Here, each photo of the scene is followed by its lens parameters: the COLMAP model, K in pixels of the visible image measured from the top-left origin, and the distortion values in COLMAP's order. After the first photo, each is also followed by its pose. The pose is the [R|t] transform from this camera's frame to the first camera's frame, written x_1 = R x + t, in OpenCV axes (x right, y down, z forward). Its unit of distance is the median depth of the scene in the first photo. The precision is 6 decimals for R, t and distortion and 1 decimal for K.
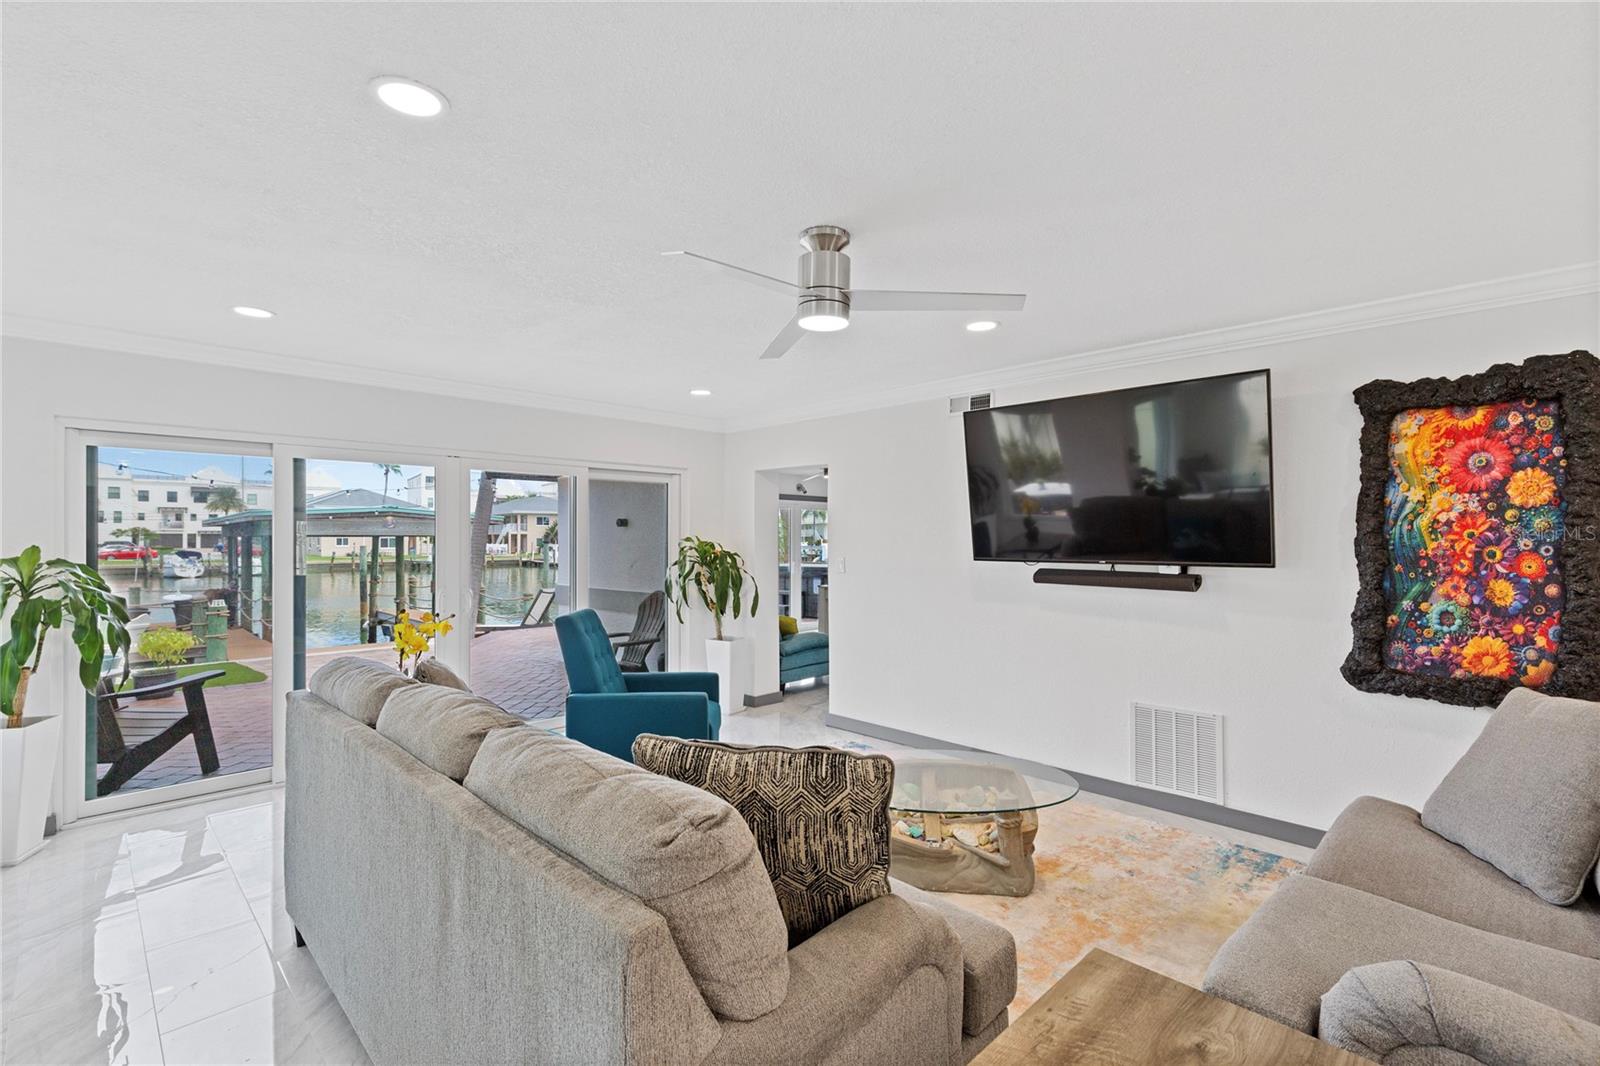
lens RADIAL K [[739.4, 0, 797.5], [0, 739.4, 531.0], [0, 0, 1]] dist [0.007958, -0.000440]
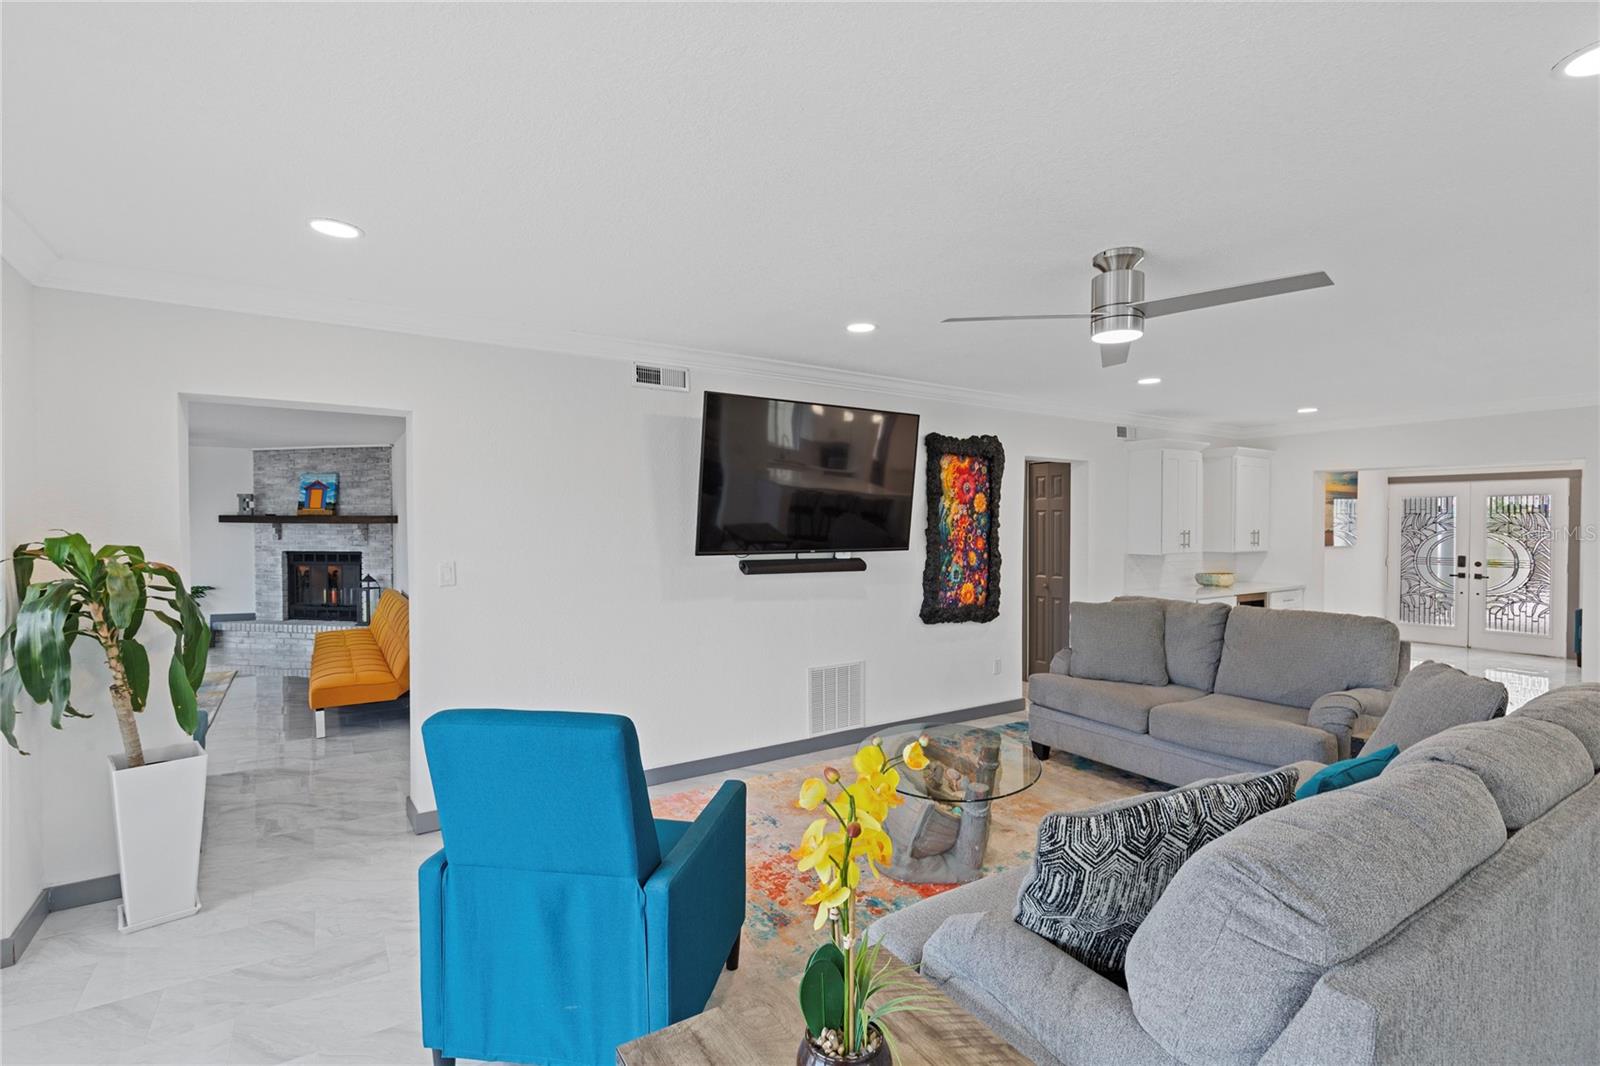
lens RADIAL K [[739.4, 0, 802.9], [0, 739.4, 526.3], [0, 0, 1]] dist [0.007958, -0.000440]
pose [[0.198529, -0.004821, 0.980083, -0.678761], [-0.010228, 0.999923, 0.006991, -0.004518], [-0.980042, -0.011412, 0.198464, 0.744924]]
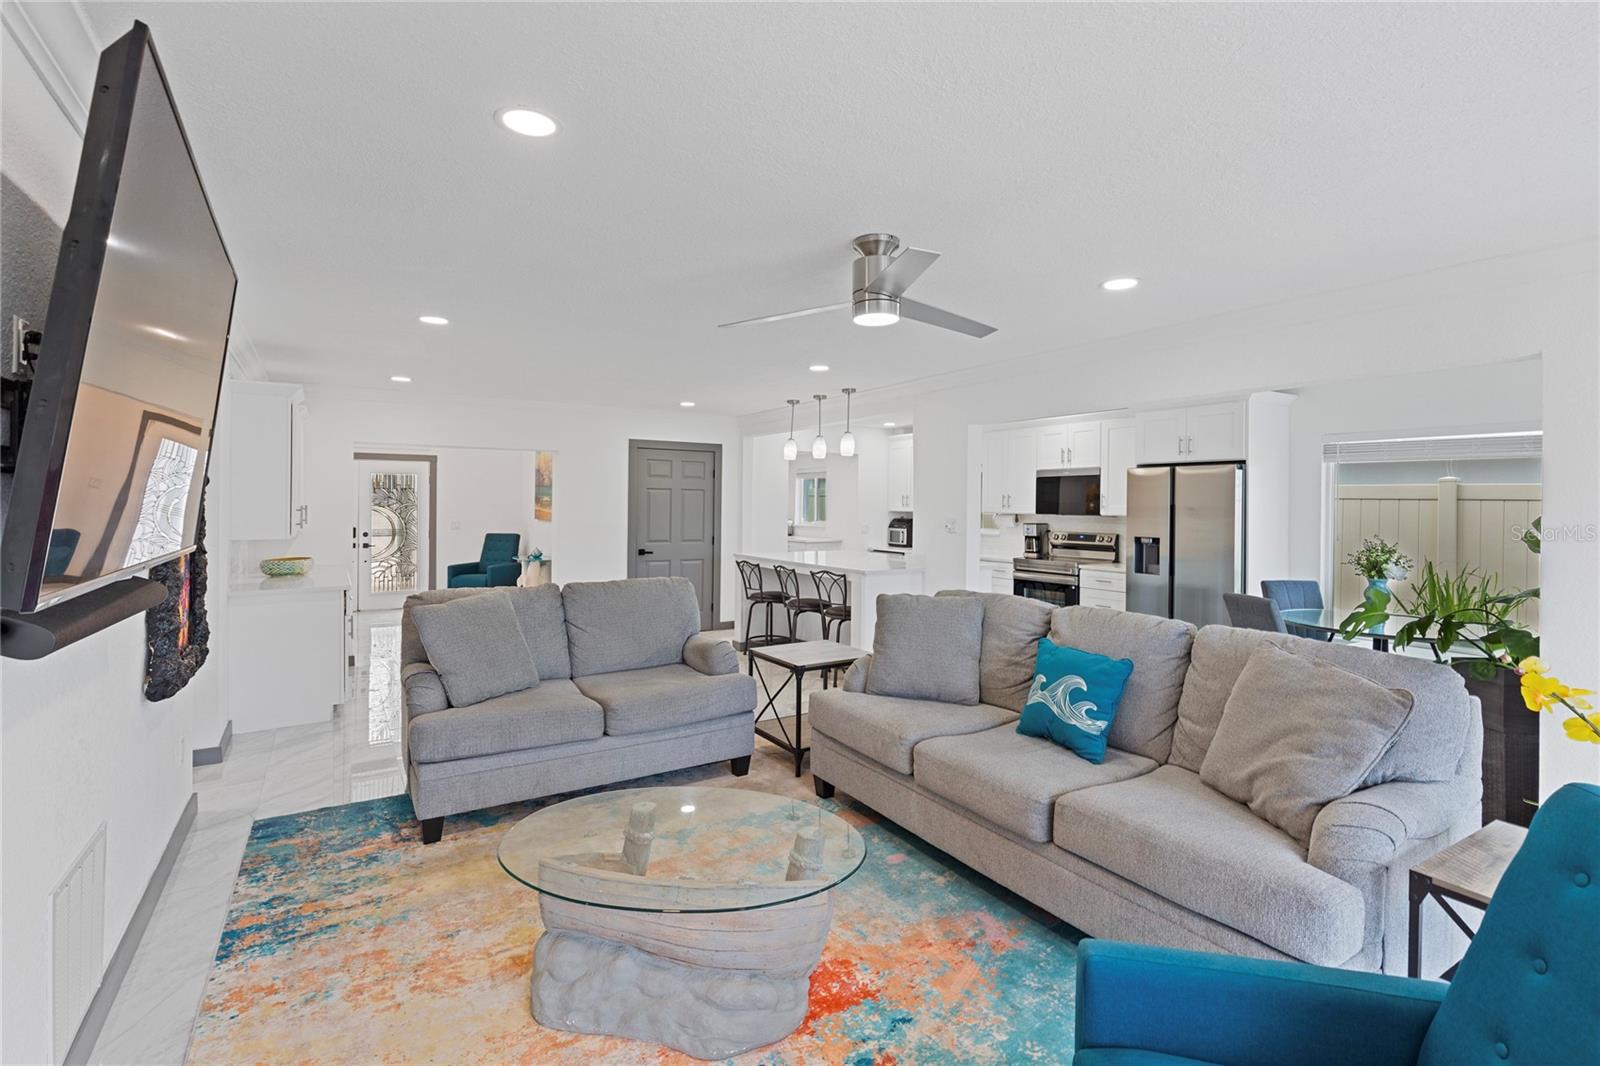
lens RADIAL K [[739.4, 0, 792.5], [0, 739.4, 509.9], [0, 0, 1]] dist [0.007958, -0.000440]
pose [[-0.974907, -0.009881, 0.222391, -0.060602], [-0.009236, 0.999950, 0.003939, -0.000661], [-0.222419, 0.001787, -0.974950, 1.267819]]
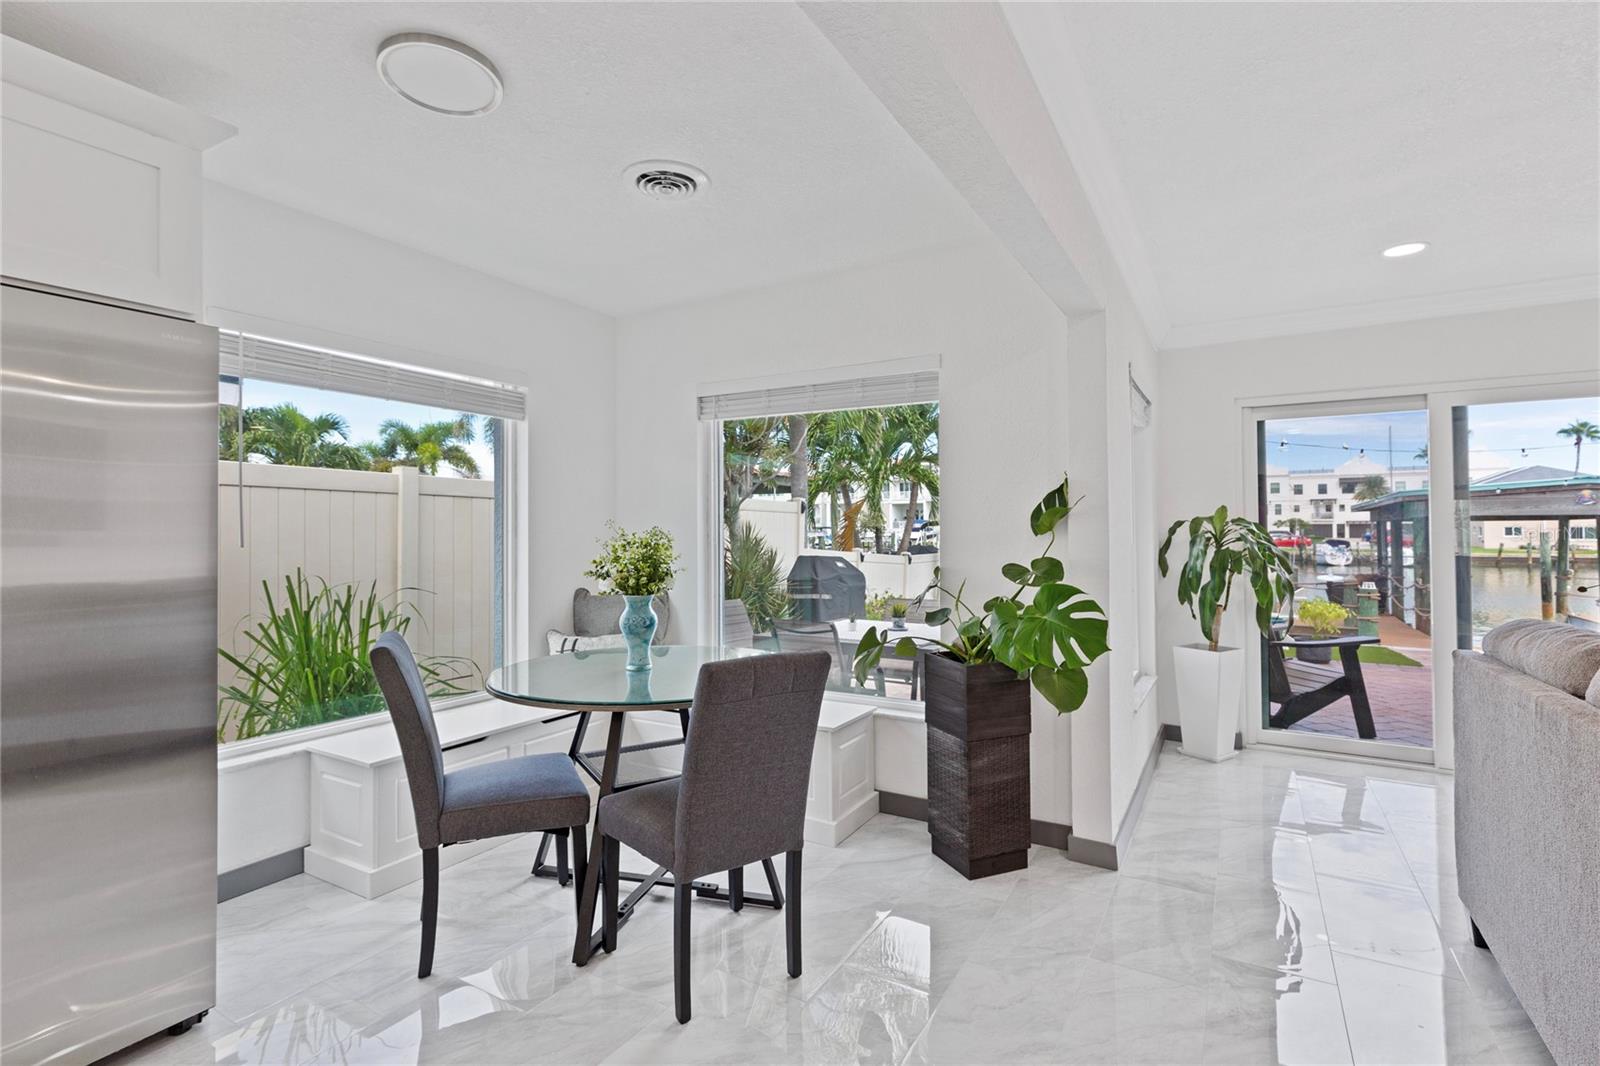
lens RADIAL K [[739.4, 0, 795.6], [0, 739.4, 522.9], [0, 0, 1]] dist [0.007958, -0.000440]
pose [[0.250865, -0.013244, -0.967931, -0.009774], [0.013533, 0.999857, -0.010173, 0.044115], [0.967927, -0.010547, 0.251009, 0.003225]]
